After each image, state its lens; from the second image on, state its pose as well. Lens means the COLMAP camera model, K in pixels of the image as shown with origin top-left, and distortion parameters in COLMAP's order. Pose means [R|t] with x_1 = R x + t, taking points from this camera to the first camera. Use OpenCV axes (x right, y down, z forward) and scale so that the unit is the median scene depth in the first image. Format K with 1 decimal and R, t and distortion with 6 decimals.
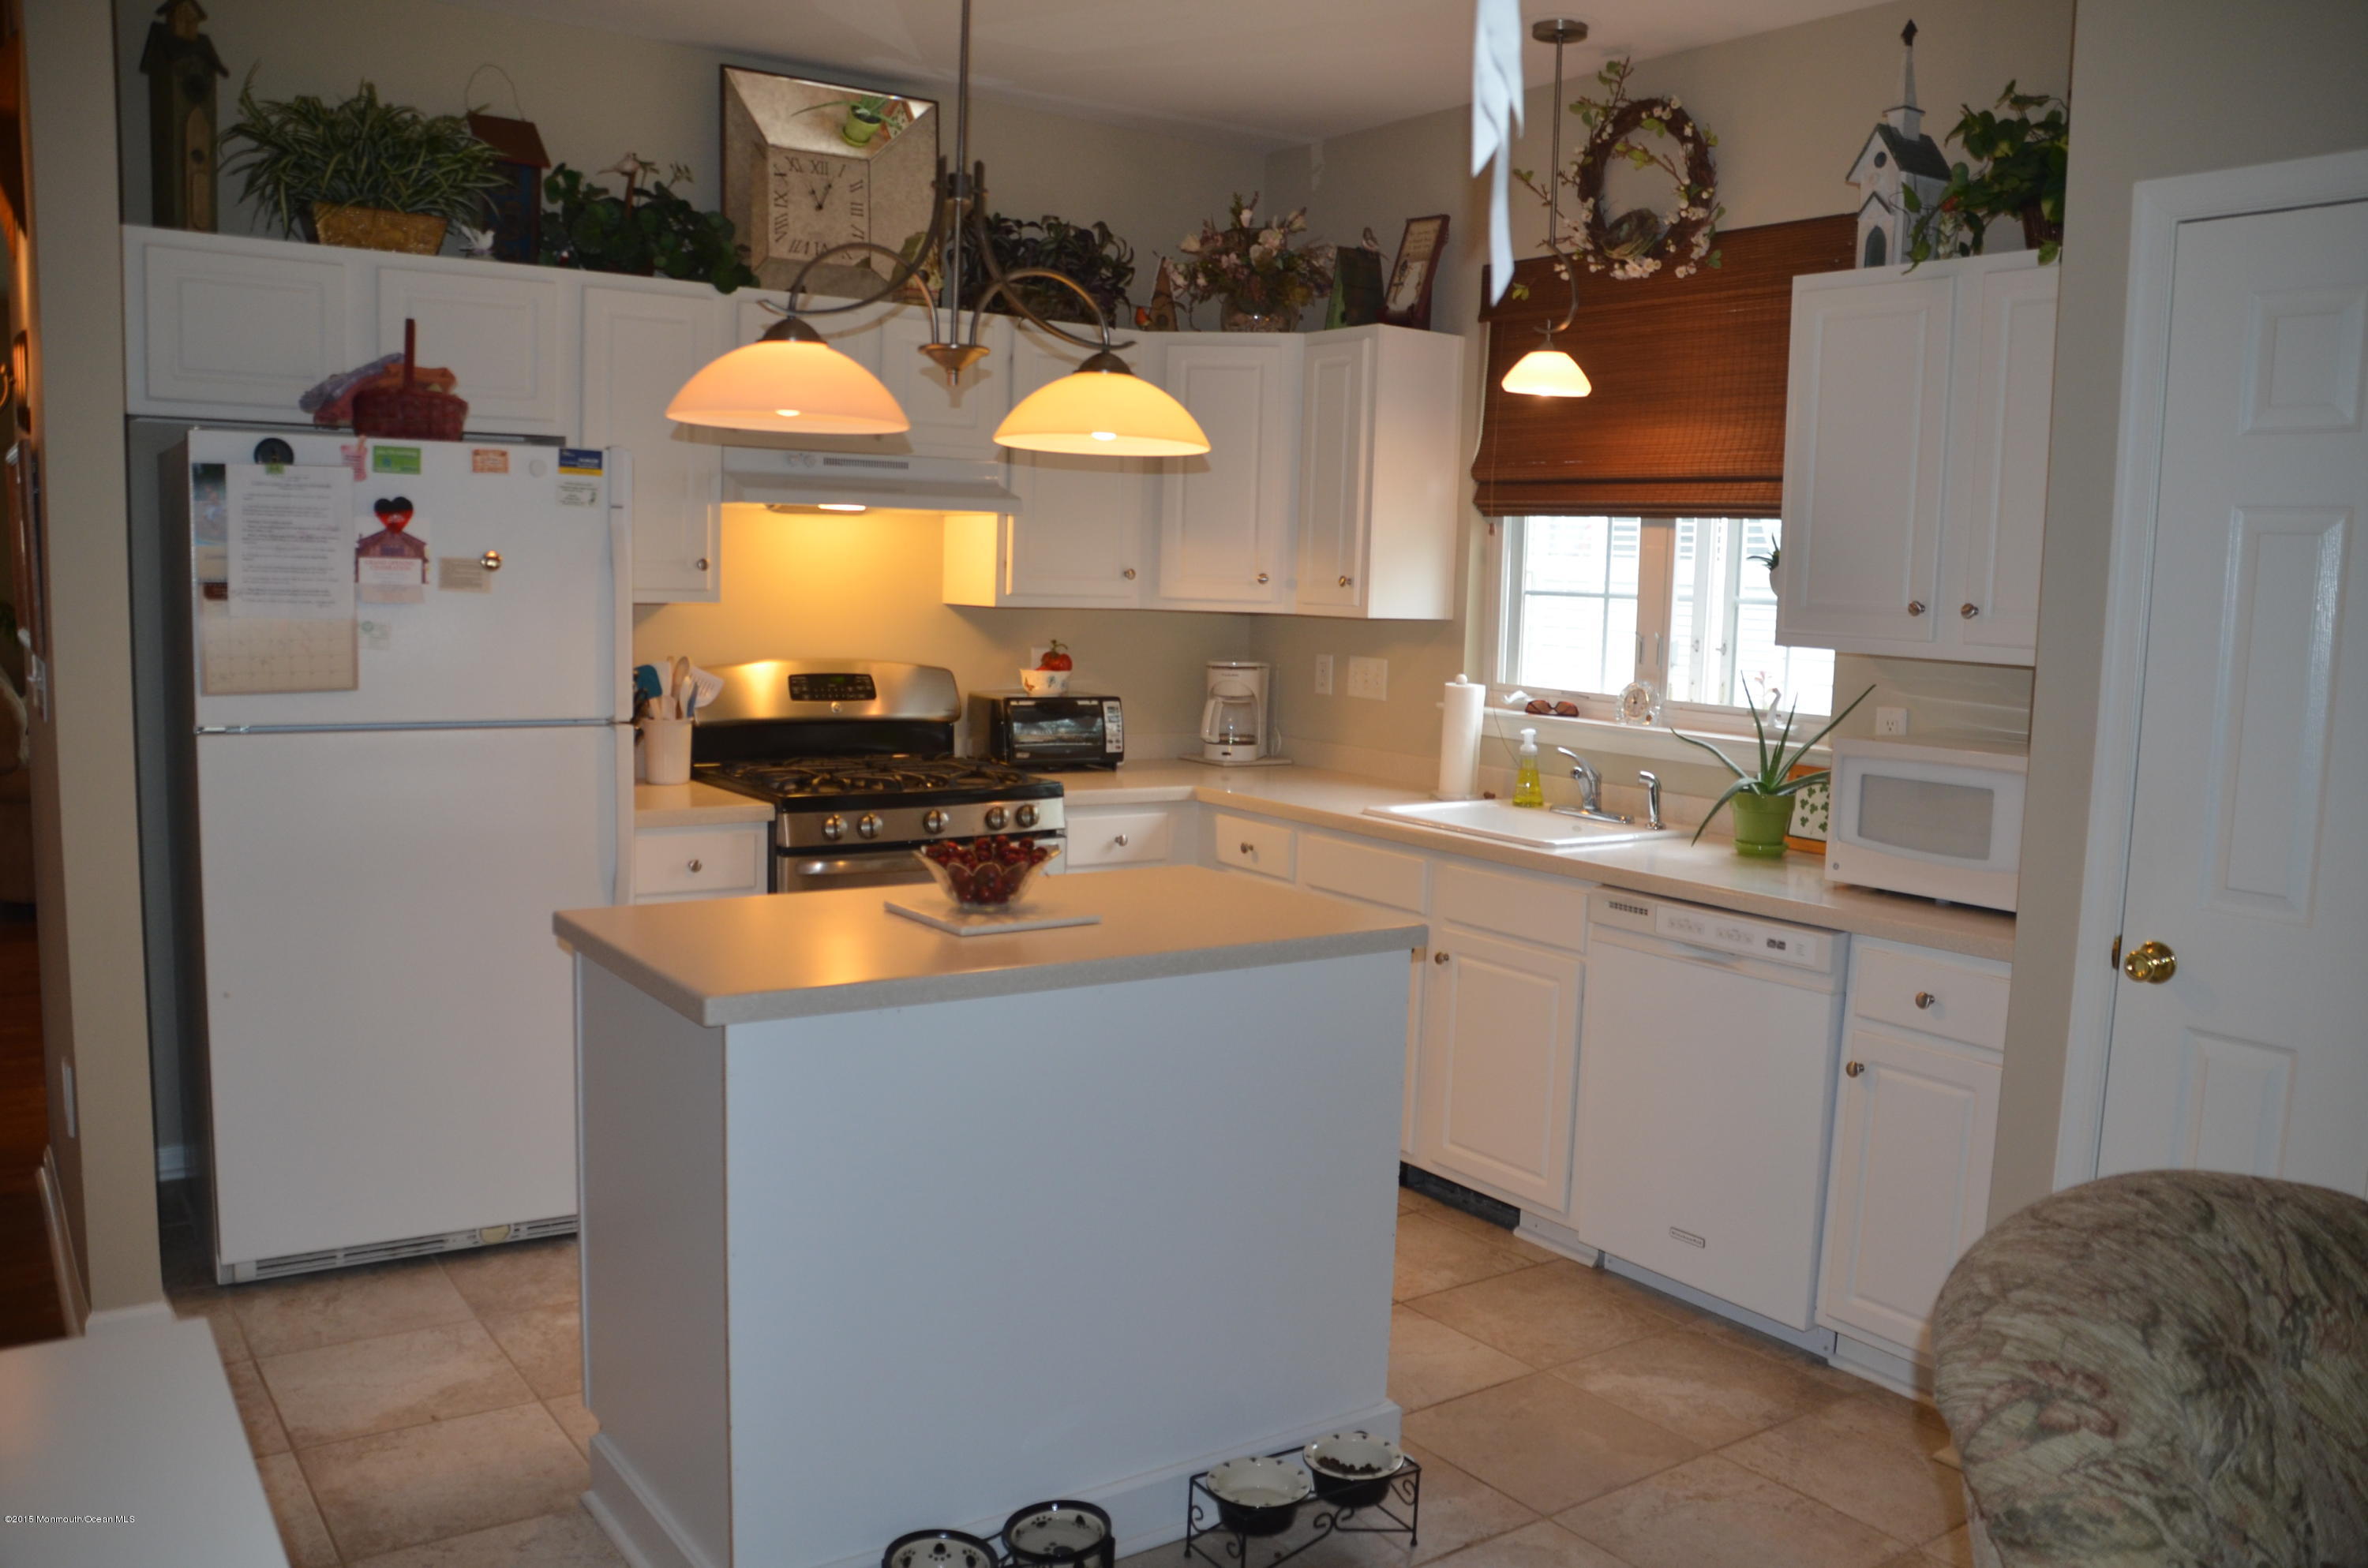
lens RADIAL K [[1875.2, 0, 1215.9], [0, 1875.2, 808.9], [0, 0, 1]] dist [-0.173089, 0.135411]
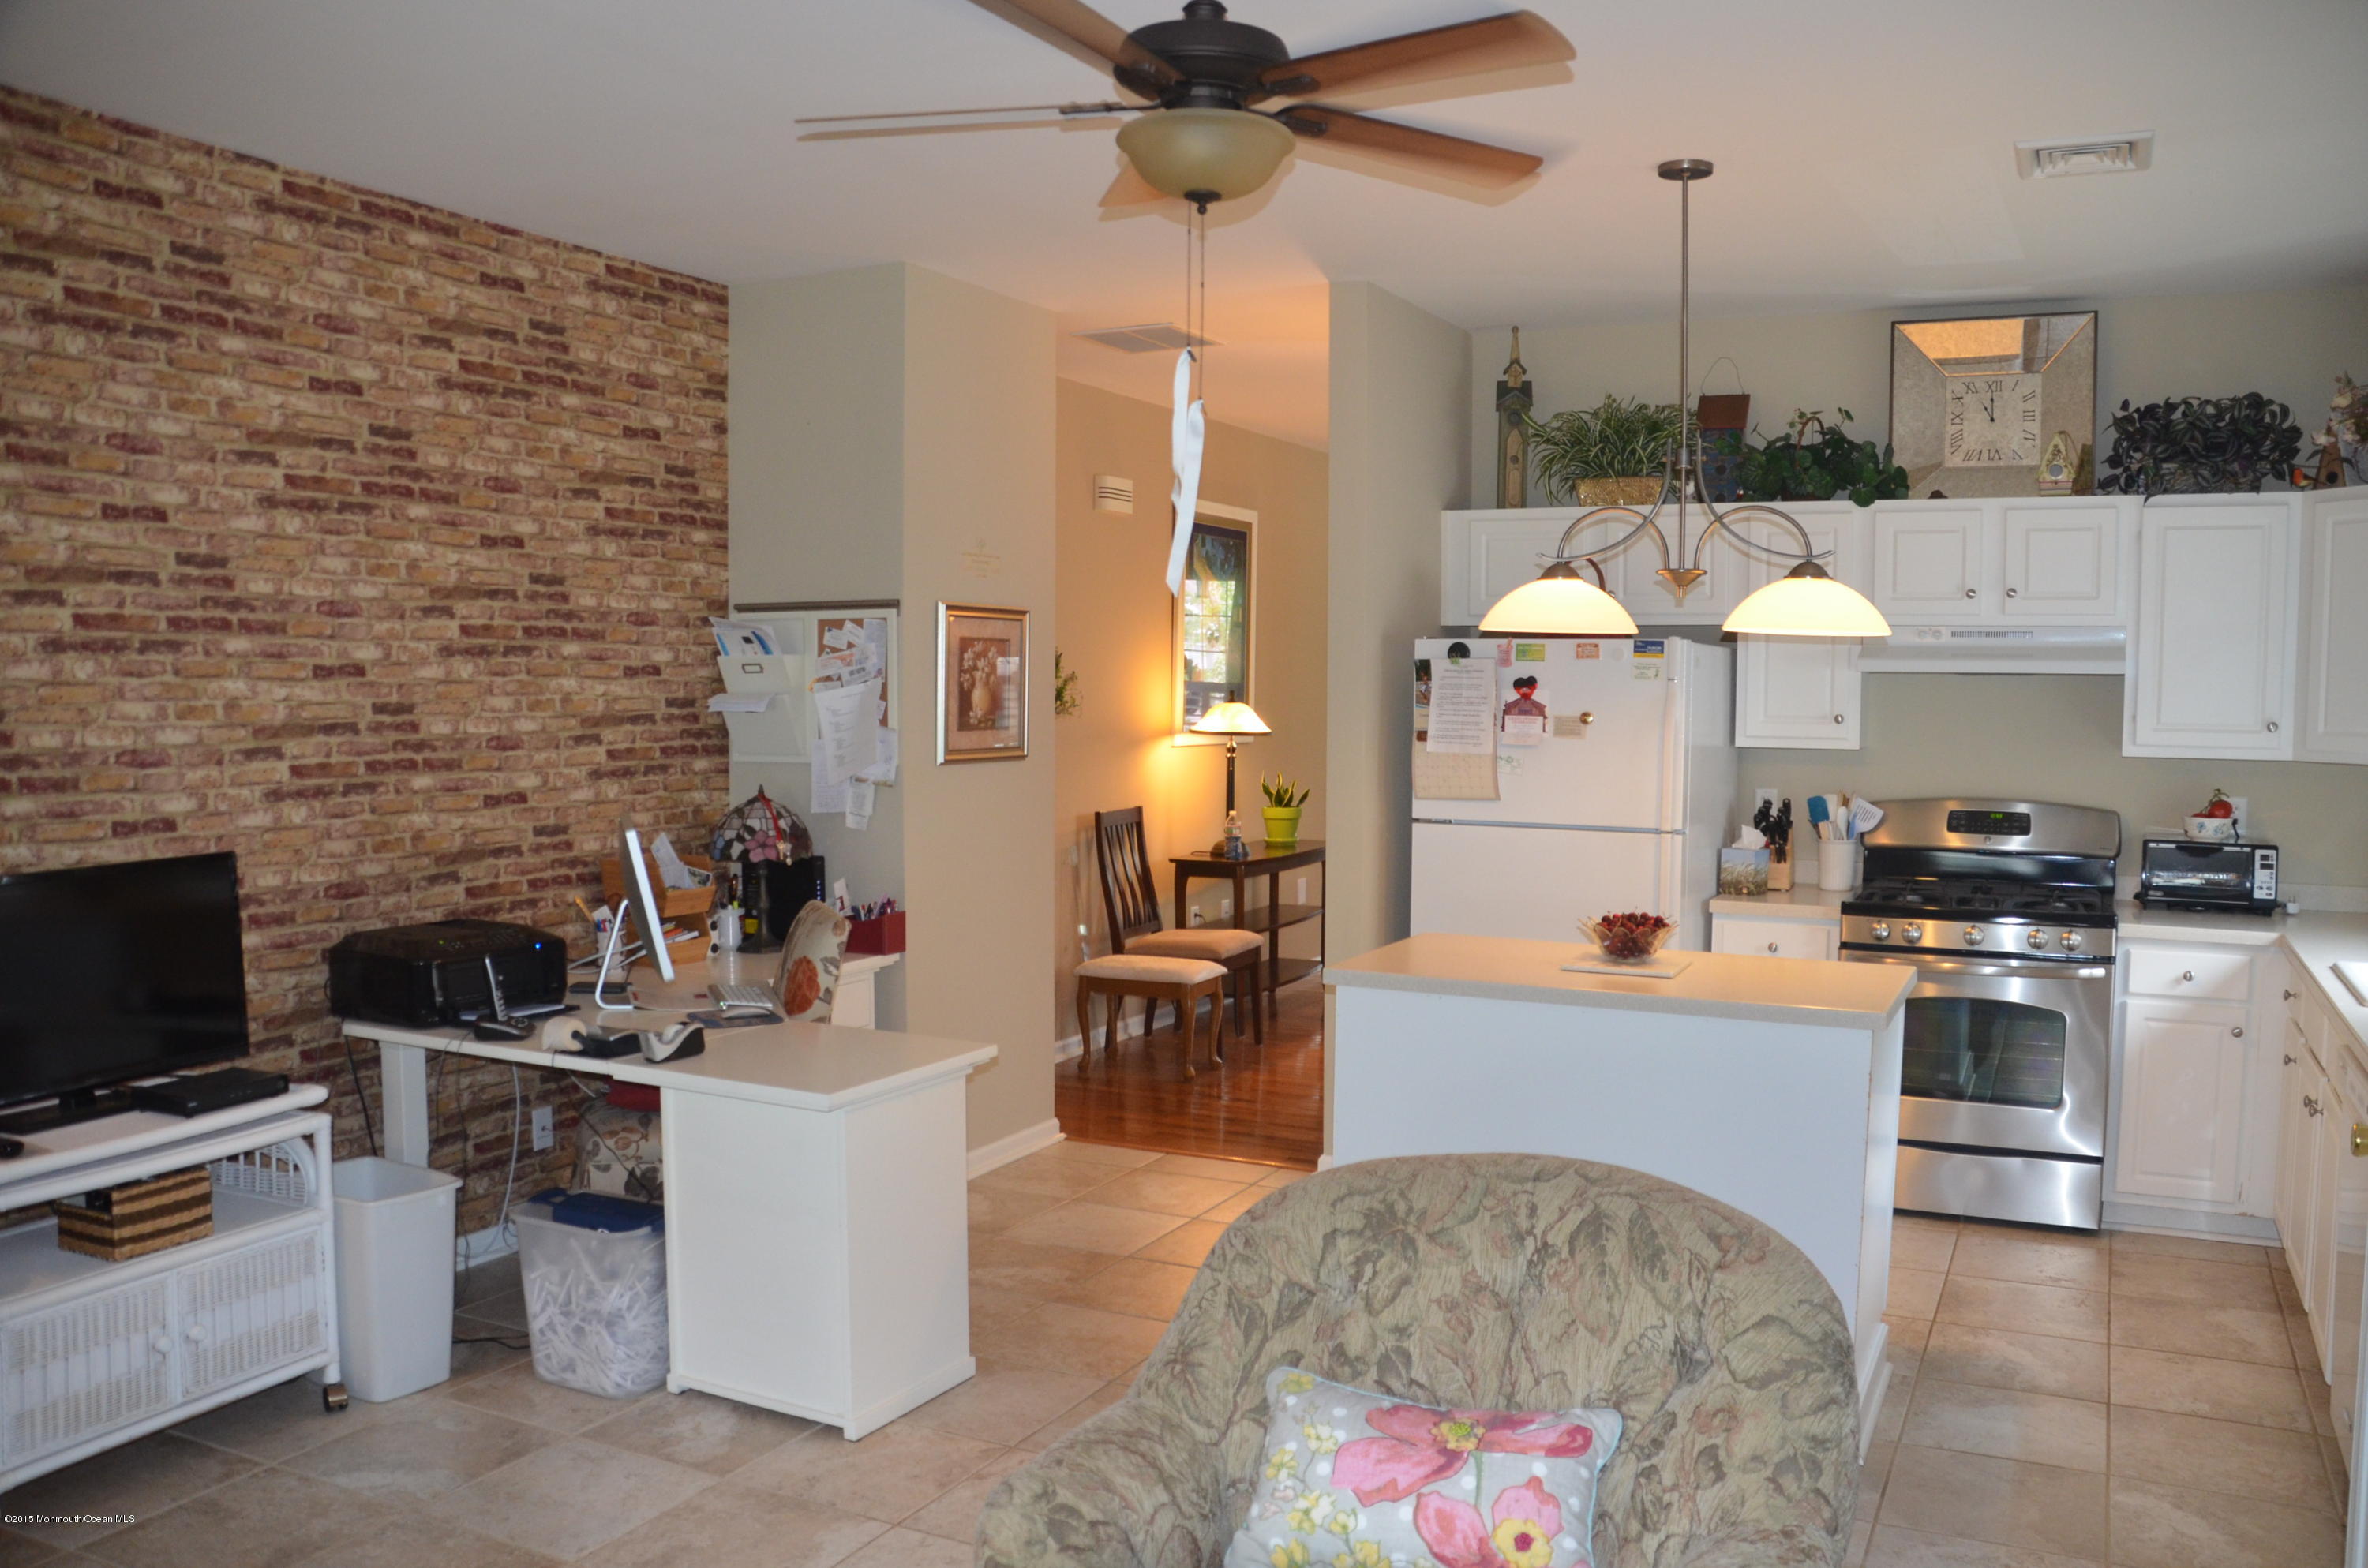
lens RADIAL K [[1875.2, 0, 1215.9], [0, 1875.2, 808.9], [0, 0, 1]] dist [-0.173089, 0.135411]
pose [[0.475634, 0.029694, -0.879142, 0.803298], [-0.101165, 0.994645, -0.021137, -0.000322], [0.873807, 0.098992, 0.476091, 0.027875]]
